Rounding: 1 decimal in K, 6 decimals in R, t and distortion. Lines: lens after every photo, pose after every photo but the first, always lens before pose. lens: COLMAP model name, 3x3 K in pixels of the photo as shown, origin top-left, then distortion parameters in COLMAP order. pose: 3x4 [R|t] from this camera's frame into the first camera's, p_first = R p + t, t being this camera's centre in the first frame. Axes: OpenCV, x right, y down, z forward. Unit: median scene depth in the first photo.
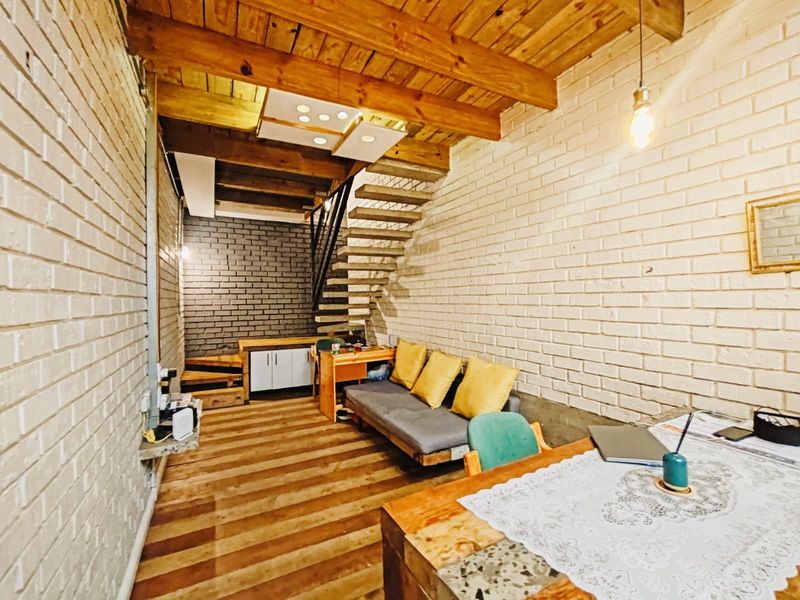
lens RADIAL K [[362.2, 0, 400.0], [0, 362.2, 300.0], [0, 0, 1]] dist [-0.001558, -0.000376]
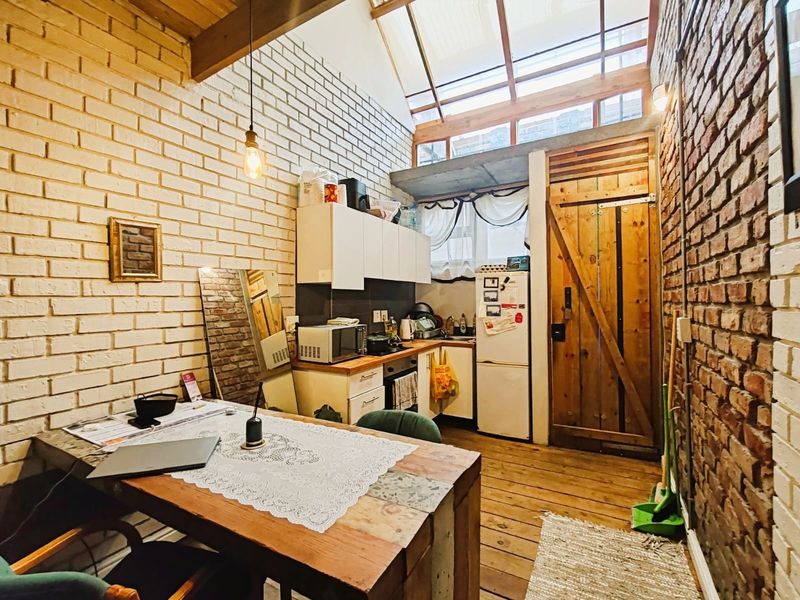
lens RADIAL K [[362.2, 0, 400.0], [0, 362.2, 300.0], [0, 0, 1]] dist [-0.001558, -0.000376]
pose [[-0.546195, 0.018736, 0.837448, -0.517878], [0.023904, 0.999691, -0.006776, 0.013874], [-0.837317, 0.016318, -0.546475, 1.016687]]
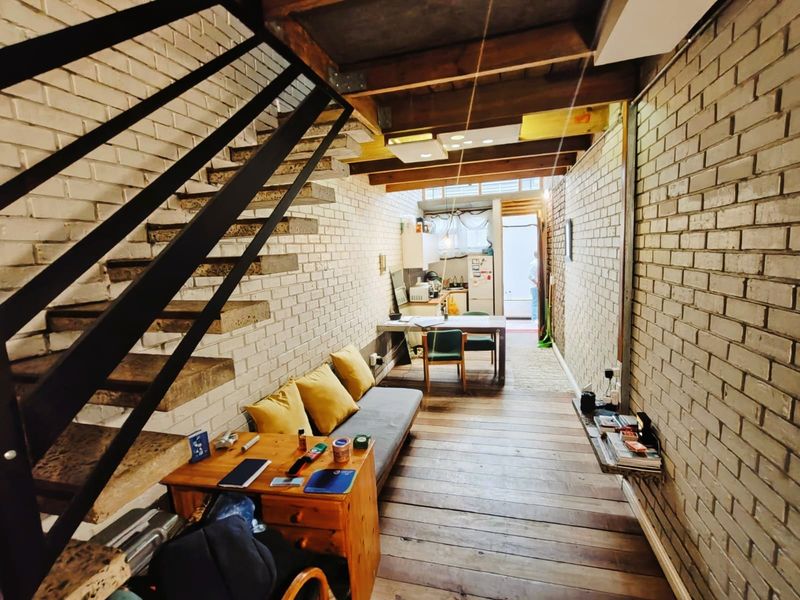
lens RADIAL K [[362.2, 0, 400.0], [0, 362.2, 300.0], [0, 0, 1]] dist [-0.001558, -0.000376]
pose [[-0.730751, -0.038388, 0.681564, -1.012438], [0.064191, 0.990130, 0.124591, -0.123418], [-0.679619, 0.134795, -0.721074, 2.293549]]
